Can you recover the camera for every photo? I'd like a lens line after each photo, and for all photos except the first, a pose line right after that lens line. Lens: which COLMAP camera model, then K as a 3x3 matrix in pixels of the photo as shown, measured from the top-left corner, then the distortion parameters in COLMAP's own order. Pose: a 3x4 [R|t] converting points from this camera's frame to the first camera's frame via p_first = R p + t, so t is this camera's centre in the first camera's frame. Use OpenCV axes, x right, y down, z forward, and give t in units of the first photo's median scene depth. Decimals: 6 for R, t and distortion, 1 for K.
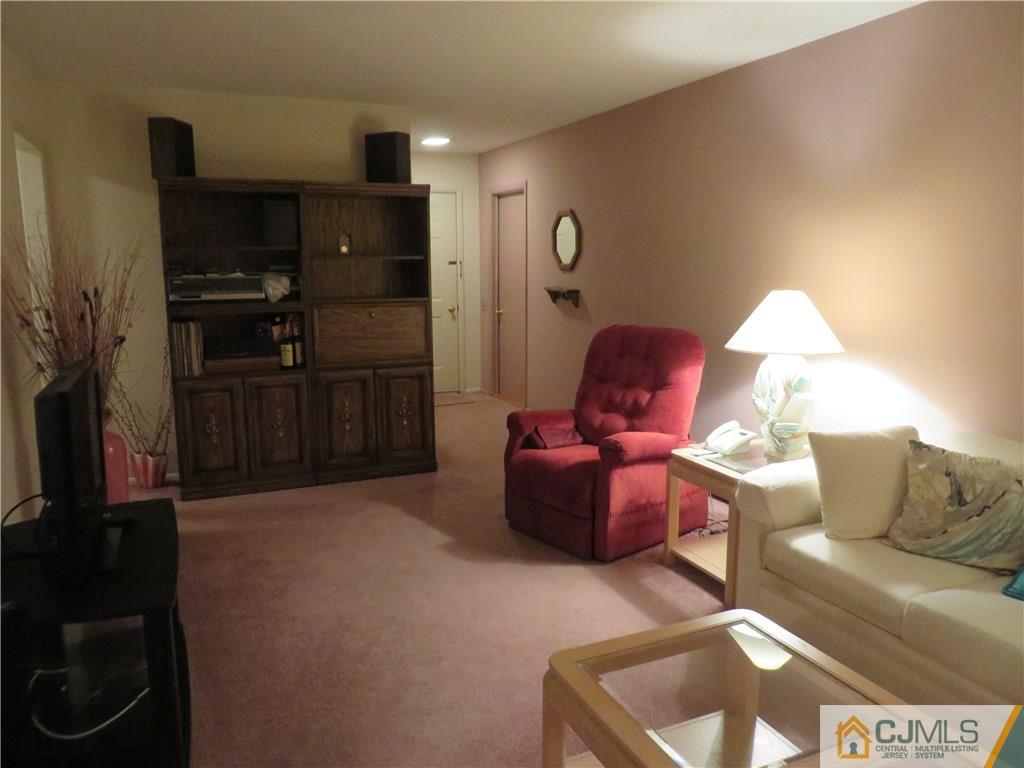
lens RADIAL K [[777.7, 0, 512.0], [0, 777.7, 384.0], [0, 0, 1]] dist [-0.004827, -0.005909]
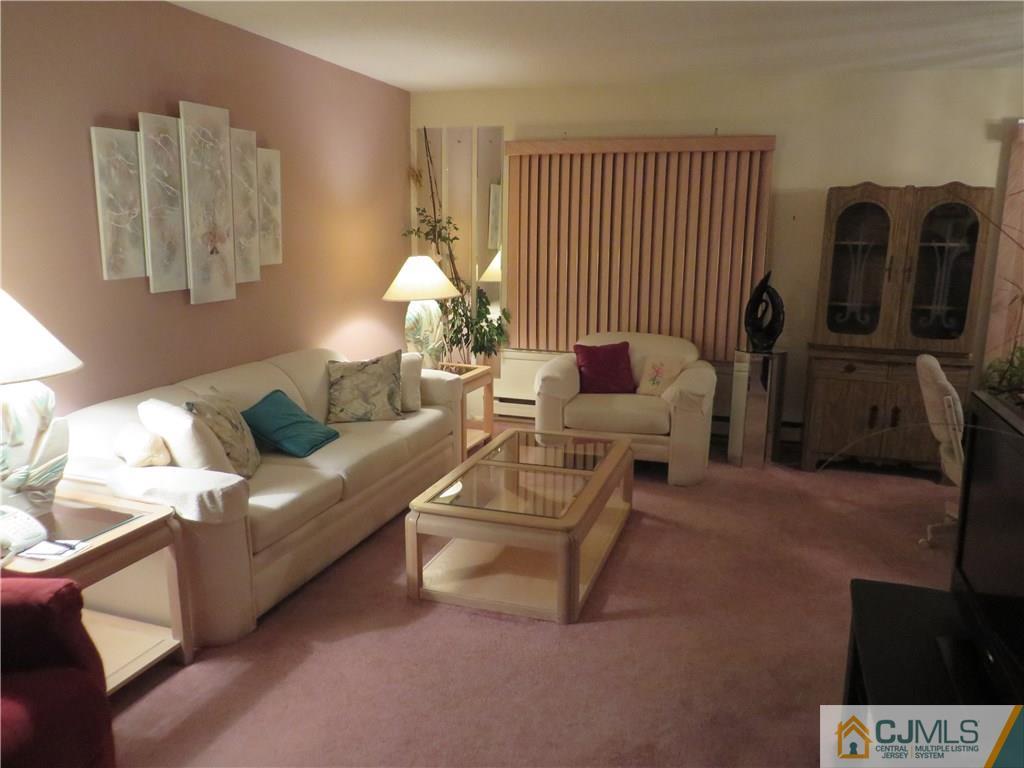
lens RADIAL K [[777.7, 0, 512.0], [0, 777.7, 384.0], [0, 0, 1]] dist [-0.004827, -0.005909]
pose [[-0.740142, -0.138395, 0.658055, -0.598543], [0.104690, 0.942946, 0.316059, -0.274187], [-0.664251, 0.302821, -0.683425, 1.539468]]
